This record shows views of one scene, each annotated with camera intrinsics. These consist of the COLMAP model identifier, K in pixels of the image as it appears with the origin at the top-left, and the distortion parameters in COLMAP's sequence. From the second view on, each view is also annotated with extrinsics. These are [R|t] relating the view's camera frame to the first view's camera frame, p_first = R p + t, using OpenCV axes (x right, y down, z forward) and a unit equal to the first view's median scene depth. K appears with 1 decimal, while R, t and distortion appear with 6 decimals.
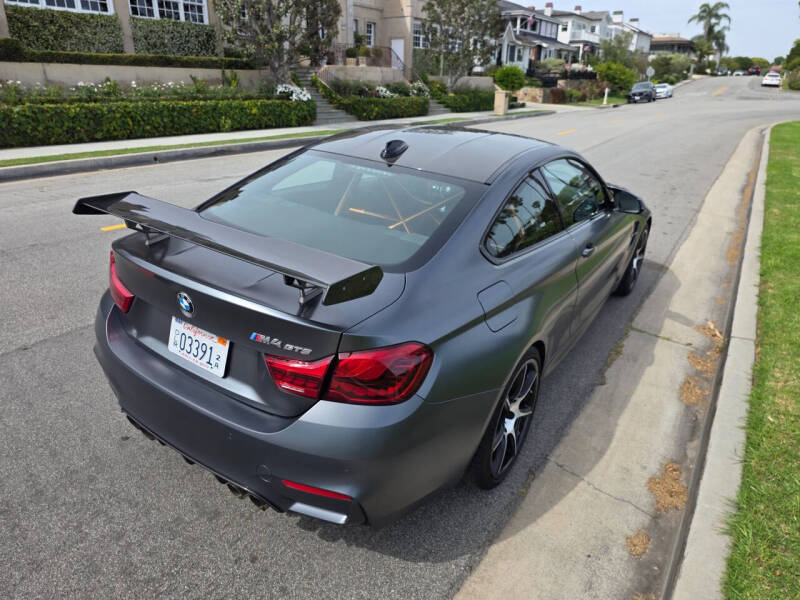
lens RADIAL K [[555.6, 0, 383.7], [0, 555.6, 299.8], [0, 0, 1]] dist [0.042369, -0.028184]
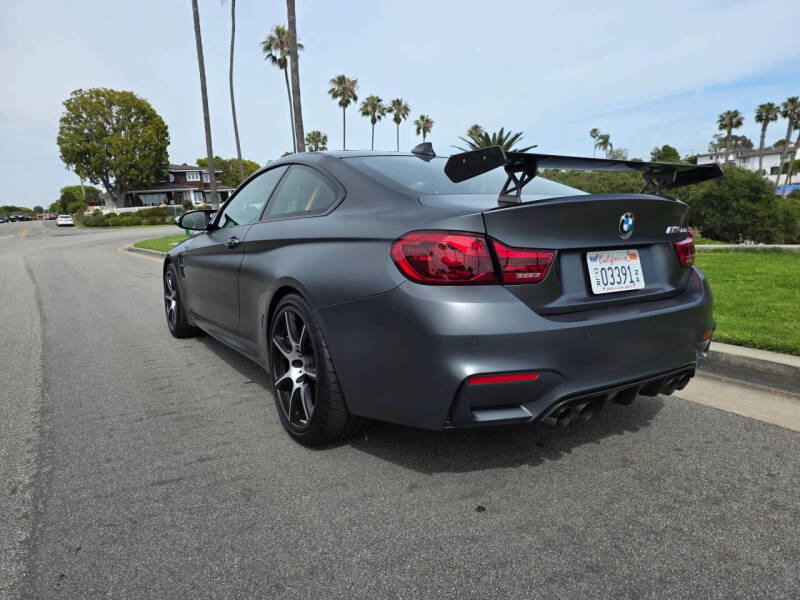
lens RADIAL K [[553.3, 0, 412.3], [0, 553.3, 299.0], [0, 0, 1]] dist [0.043534, -0.035225]
pose [[0.361619, -0.189500, 0.912864, -0.125161], [0.412722, 0.910500, 0.025514, -0.004949], [-0.835997, 0.367533, 0.407465, 0.080698]]
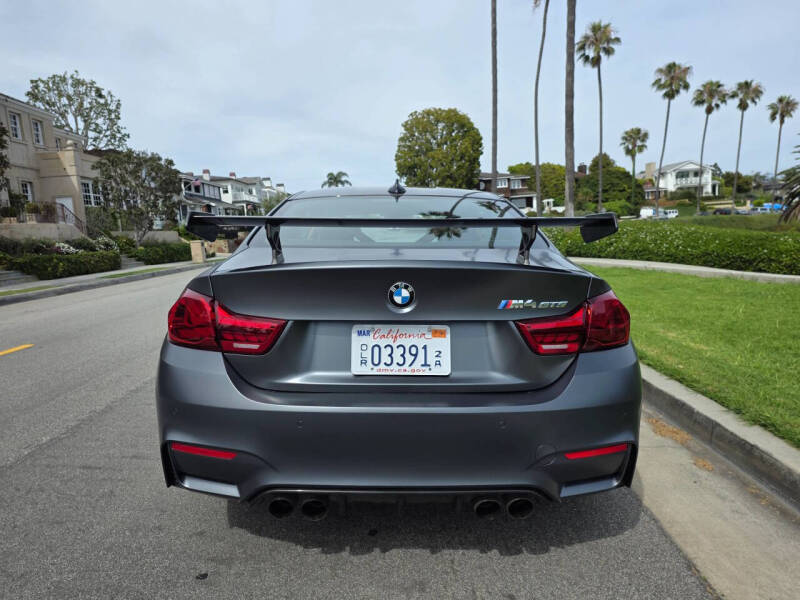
lens RADIAL K [[557.6, 0, 395.3], [0, 557.6, 300.9], [0, 0, 1]] dist [0.066604, -0.057890]
pose [[0.818913, -0.130358, 0.558916, -0.071174], [0.275377, 0.943684, -0.183378, 0.014301], [-0.503536, 0.304083, 0.808693, 0.025750]]
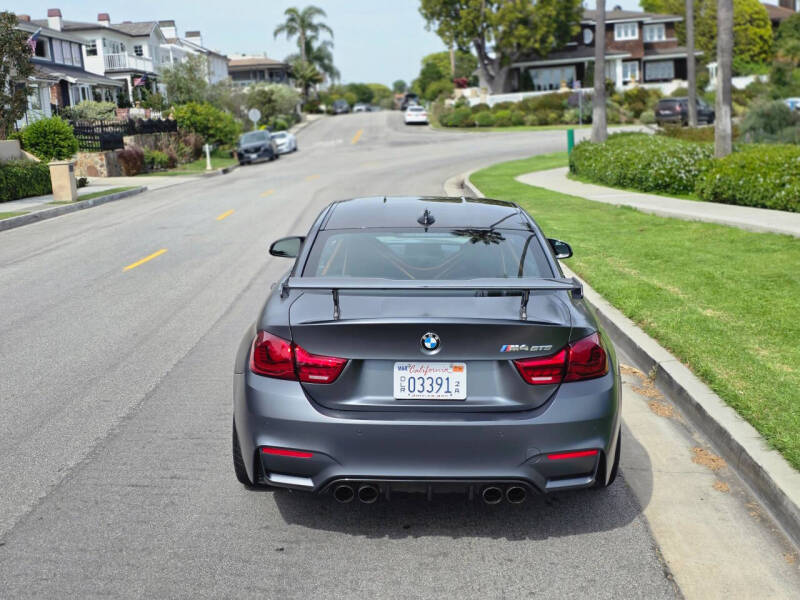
lens RADIAL K [[1140.2, 0, 400.1], [0, 1140.2, 313.4], [0, 0, 1]] dist [0.205291, -0.562122]
pose [[0.827088, -0.158109, 0.539377, -0.145617], [0.271580, 0.952585, -0.137210, 0.022526], [-0.492108, 0.259969, 0.830810, -0.087359]]
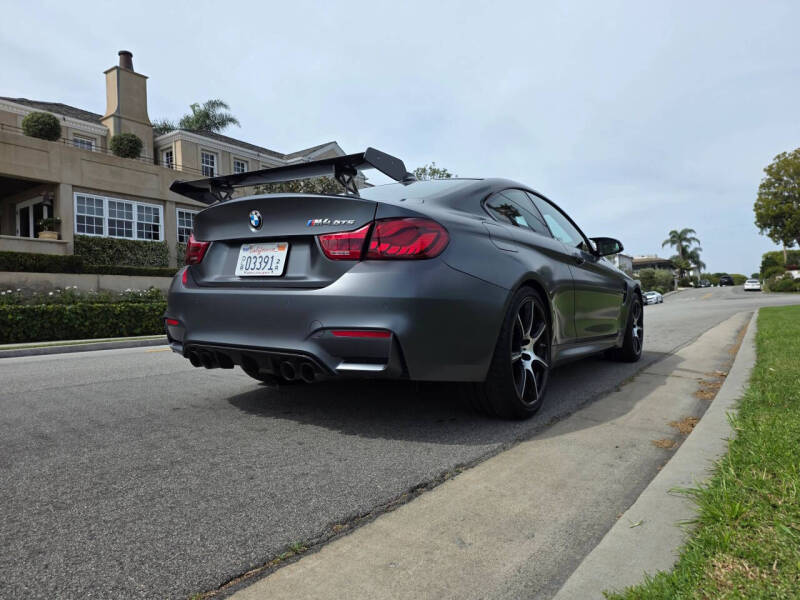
lens RADIAL K [[555.9, 0, 385.9], [0, 555.9, 287.9], [0, 0, 1]] dist [0.073145, -0.058613]
pose [[0.998674, -0.050309, -0.010928, -0.003805], [0.041117, 0.907174, -0.418741, 0.059239], [0.030980, 0.417737, 0.908040, -0.008861]]
